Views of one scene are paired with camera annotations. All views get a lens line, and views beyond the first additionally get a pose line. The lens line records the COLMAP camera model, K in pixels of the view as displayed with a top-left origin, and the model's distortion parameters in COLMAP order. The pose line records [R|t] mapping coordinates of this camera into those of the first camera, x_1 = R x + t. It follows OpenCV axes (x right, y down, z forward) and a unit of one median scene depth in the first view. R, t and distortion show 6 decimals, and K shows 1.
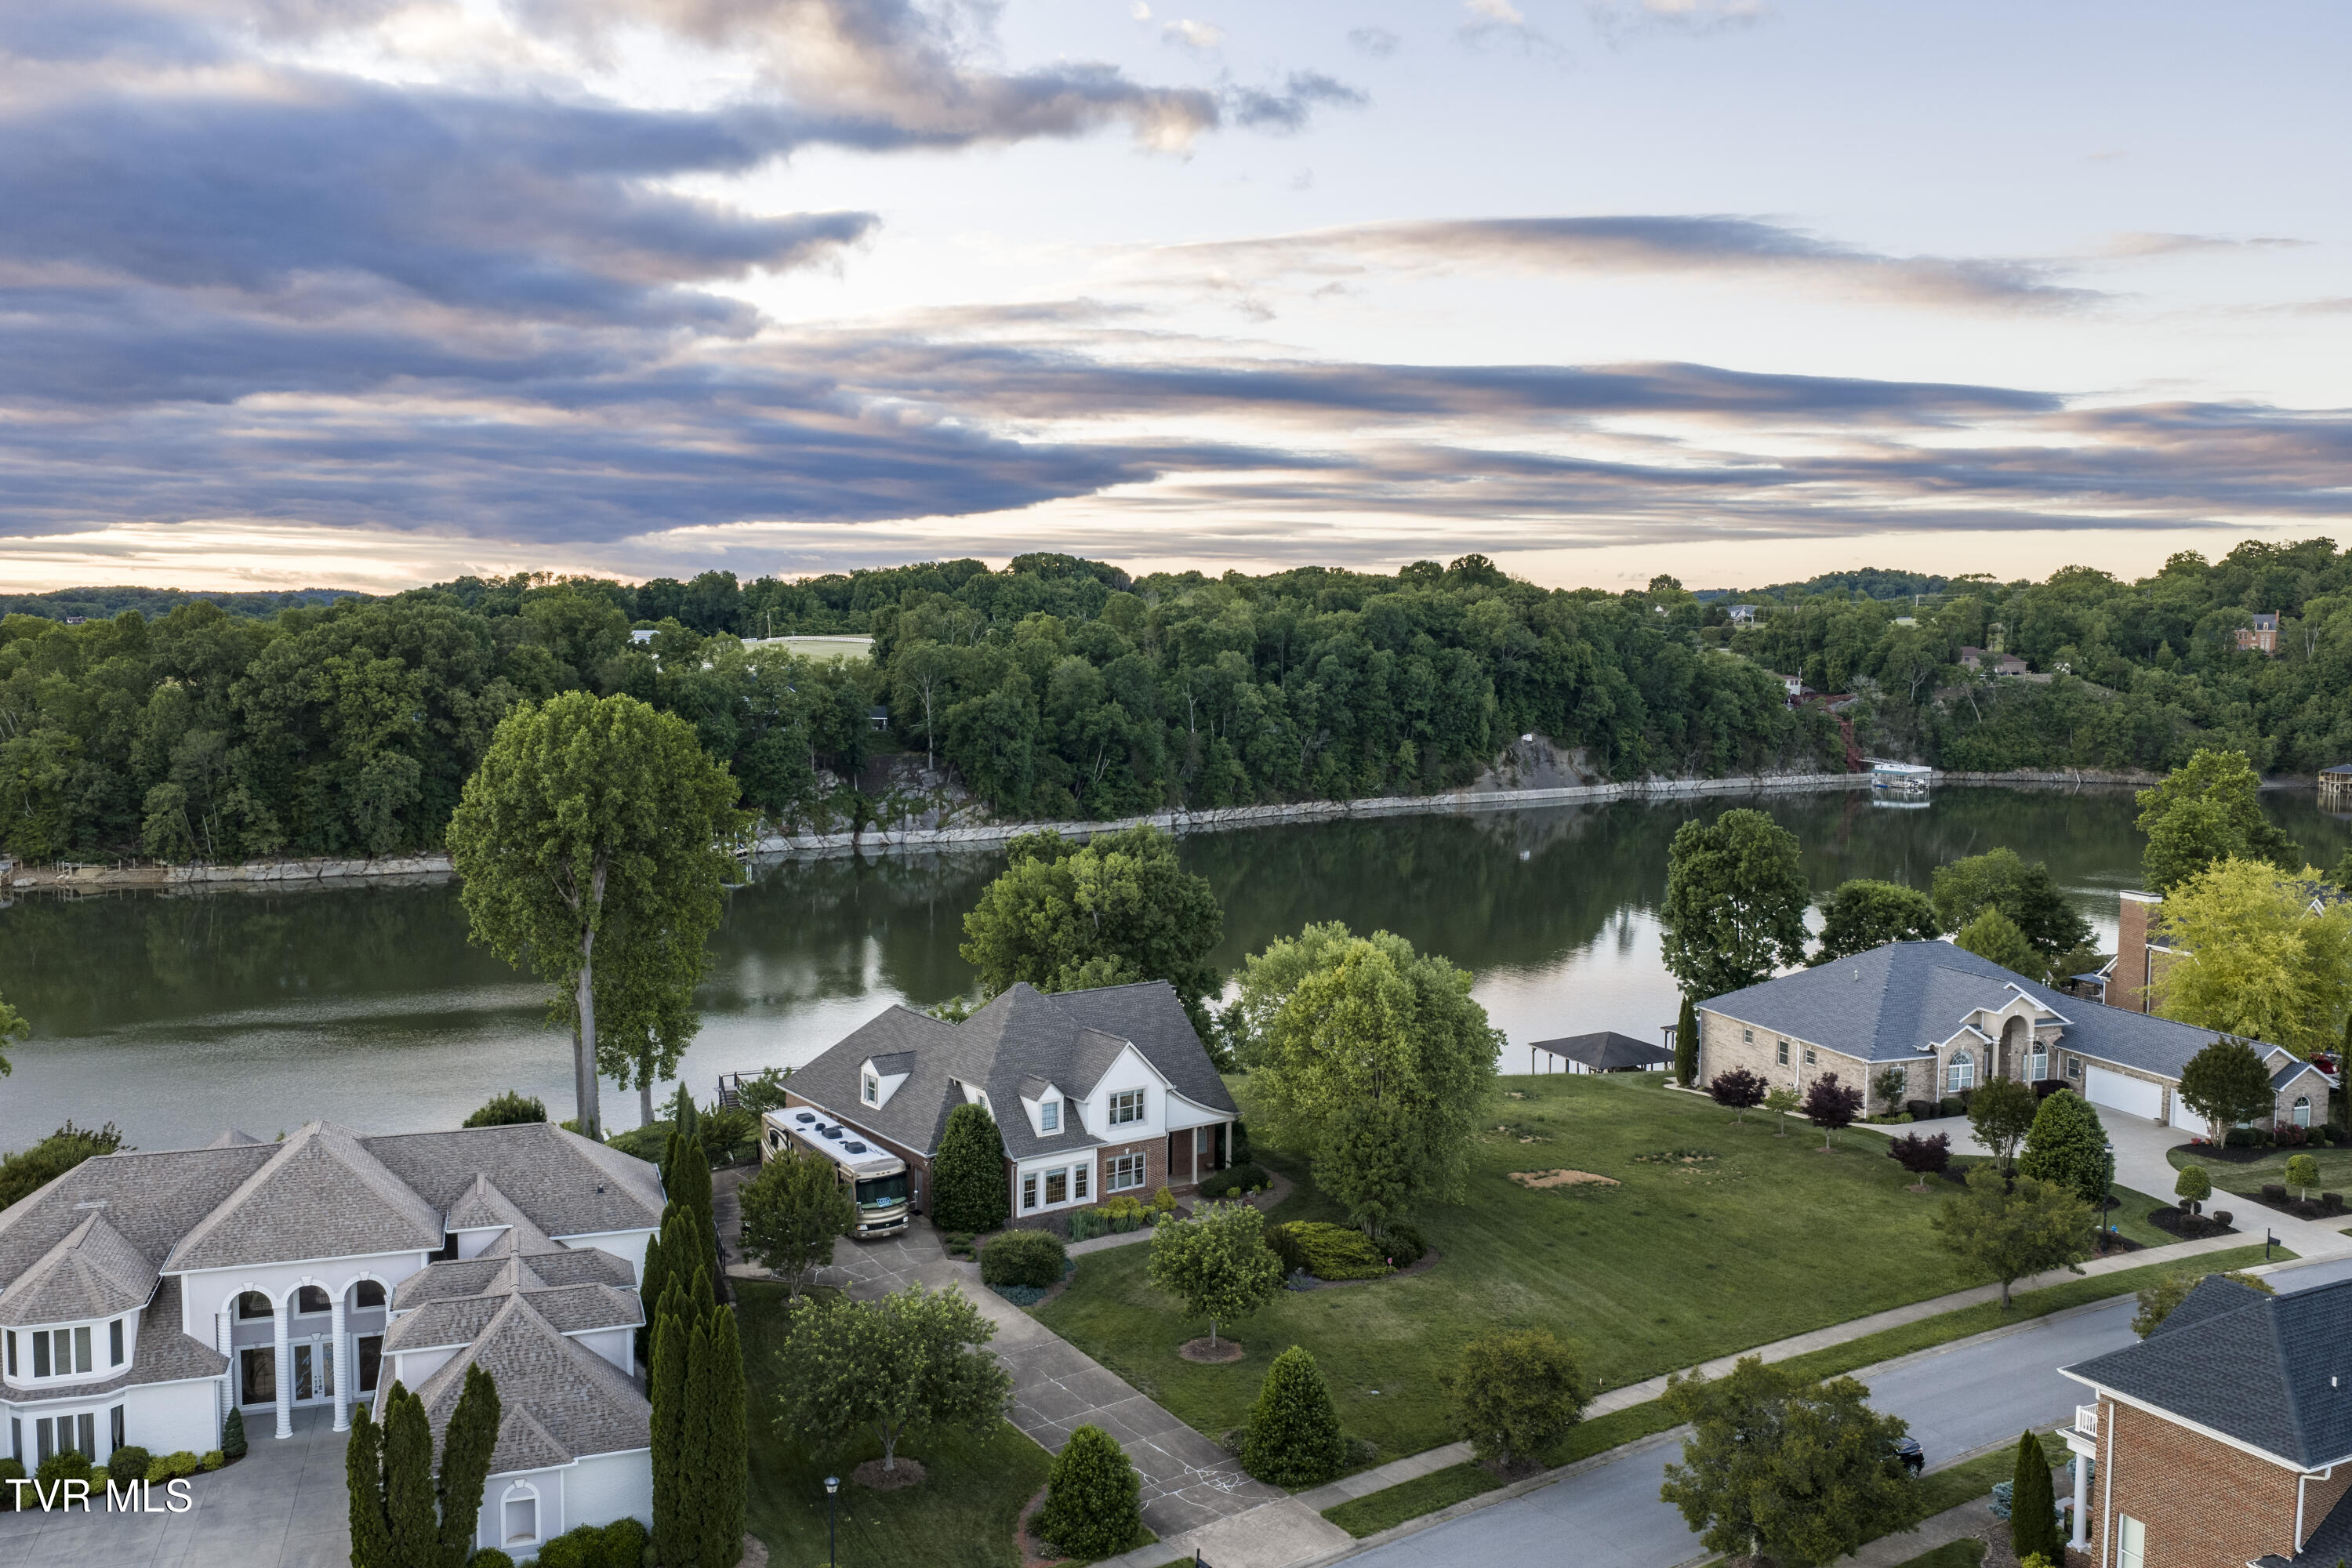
lens RADIAL K [[1942.6, 0, 1174.4], [0, 1942.6, 780.8], [0, 0, 1]] dist [0.015973, -0.014979]
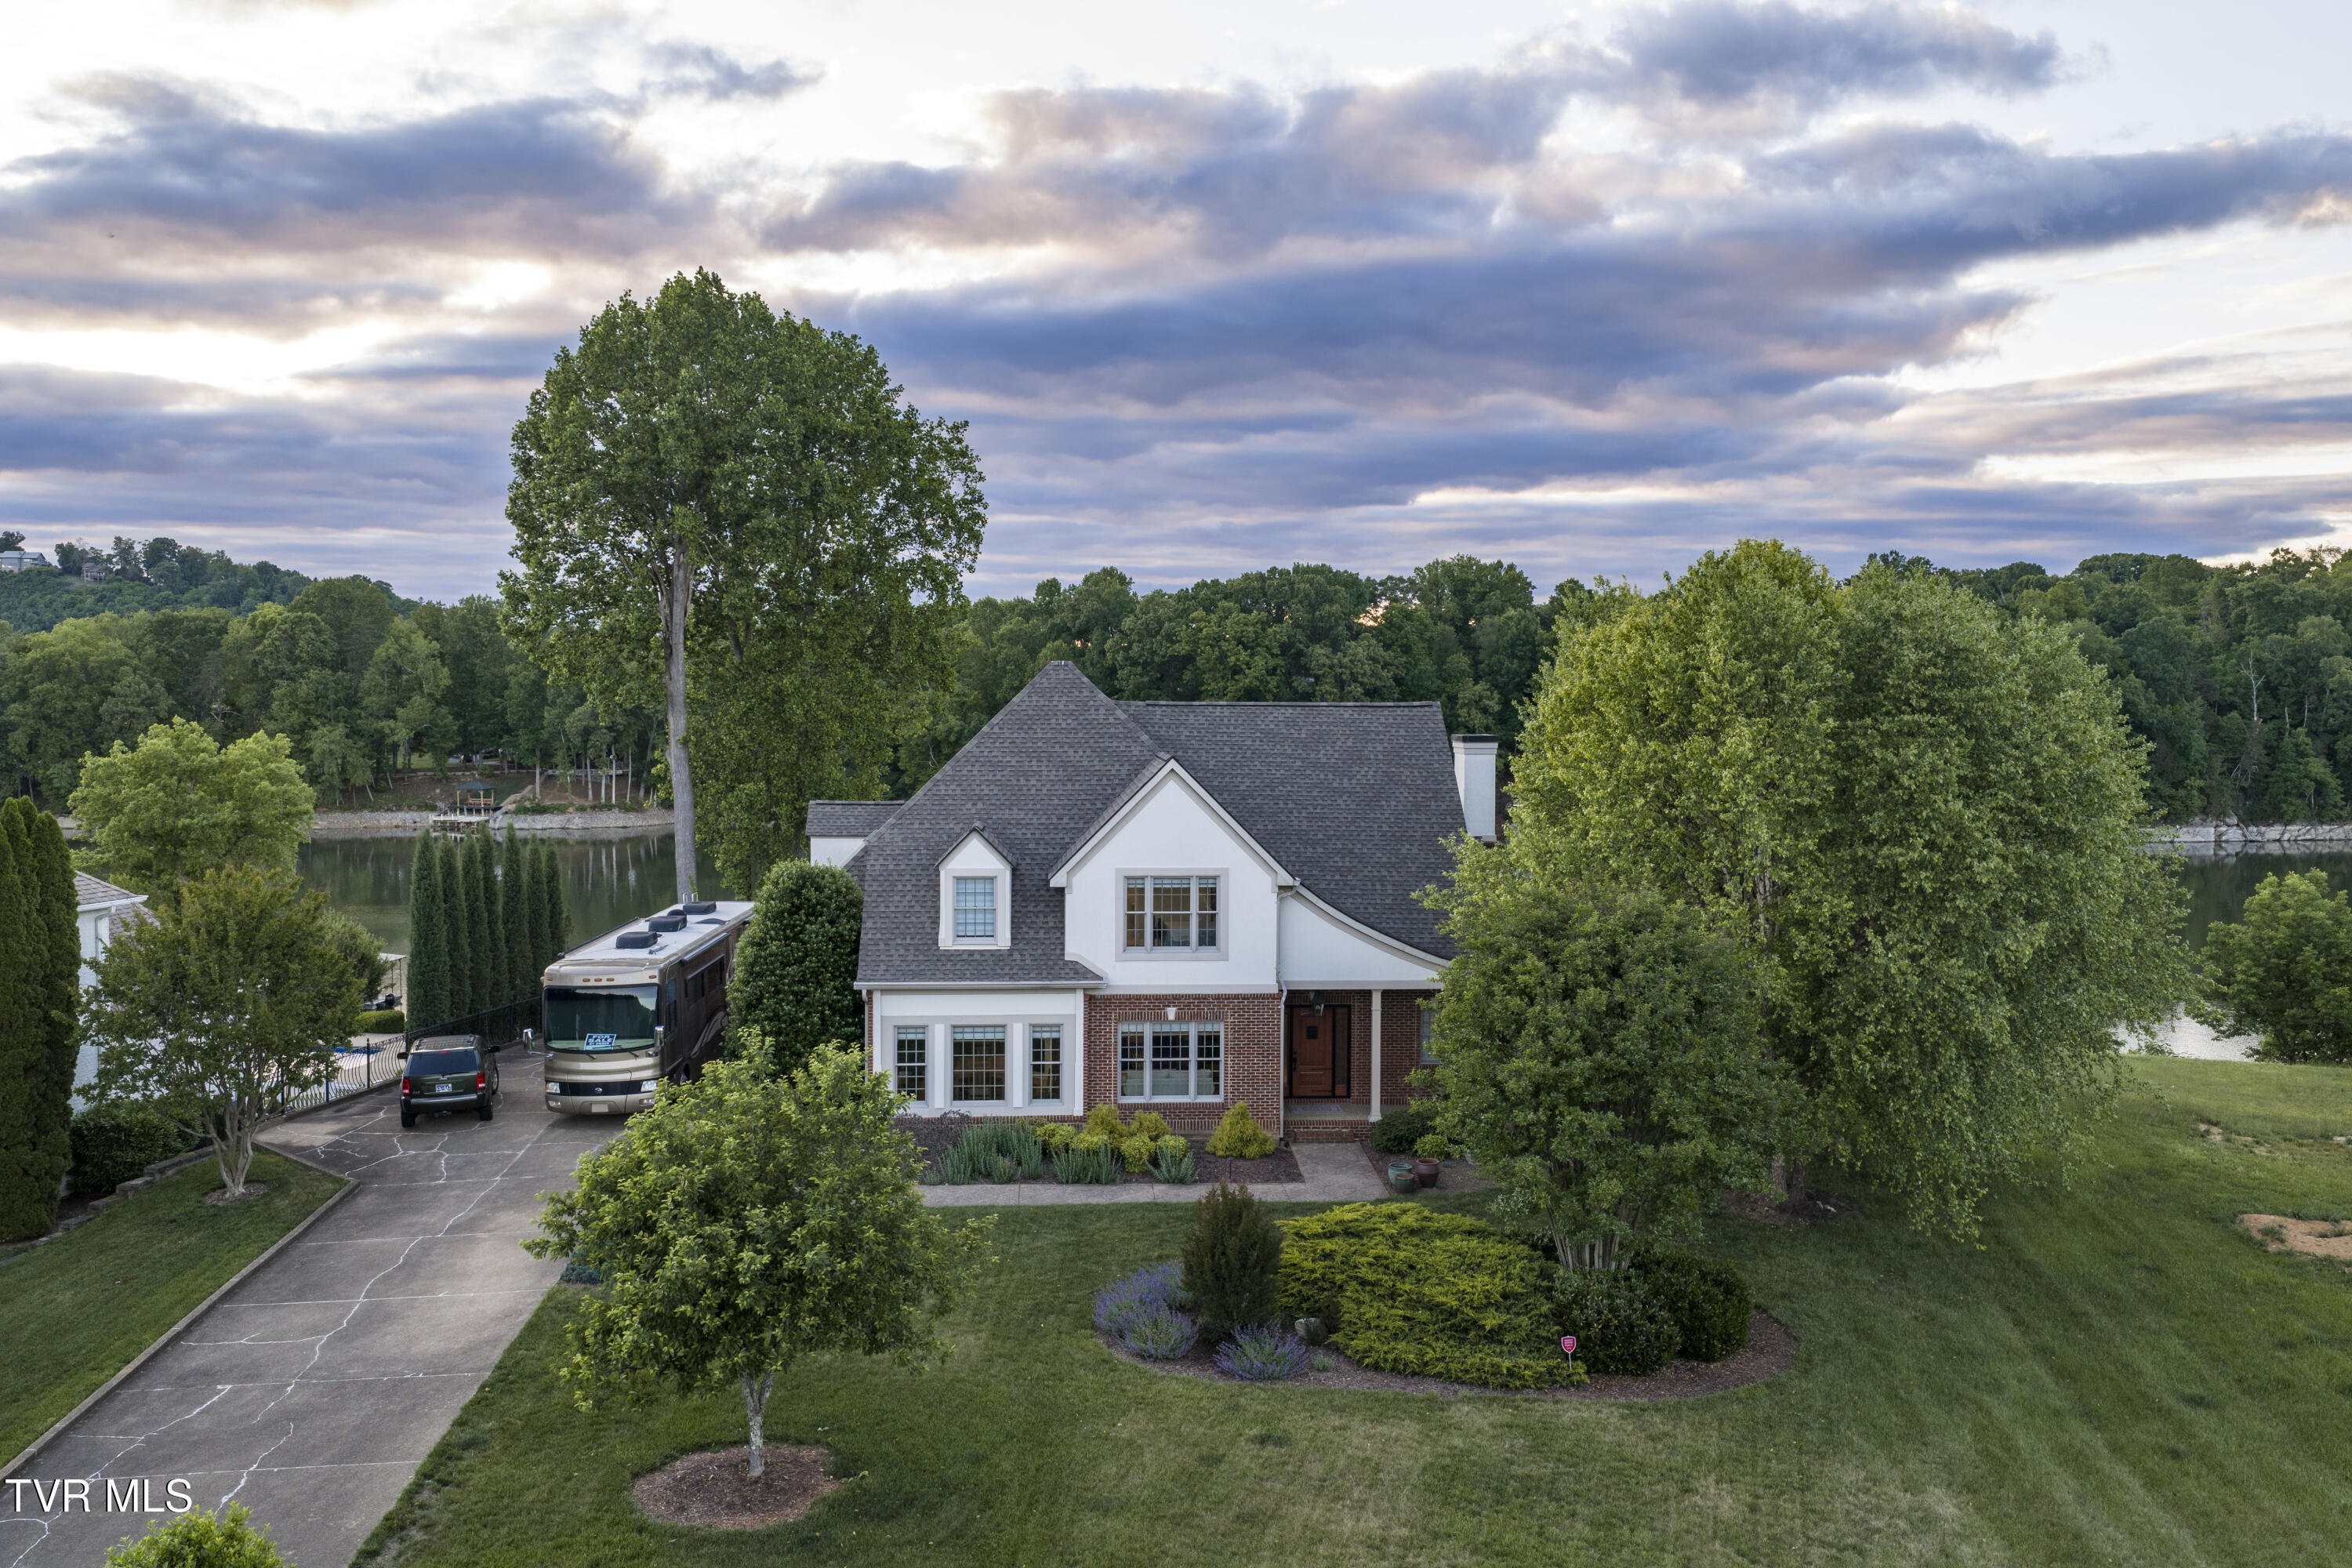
lens RADIAL K [[1942.6, 0, 1173.7], [0, 1942.6, 788.4], [0, 0, 1]] dist [0.015973, -0.014979]
pose [[0.854264, 0.026255, -0.519176, 0.202578], [-0.041867, 0.998954, -0.018371, 0.146869], [0.518150, 0.037430, 0.854470, 0.618550]]
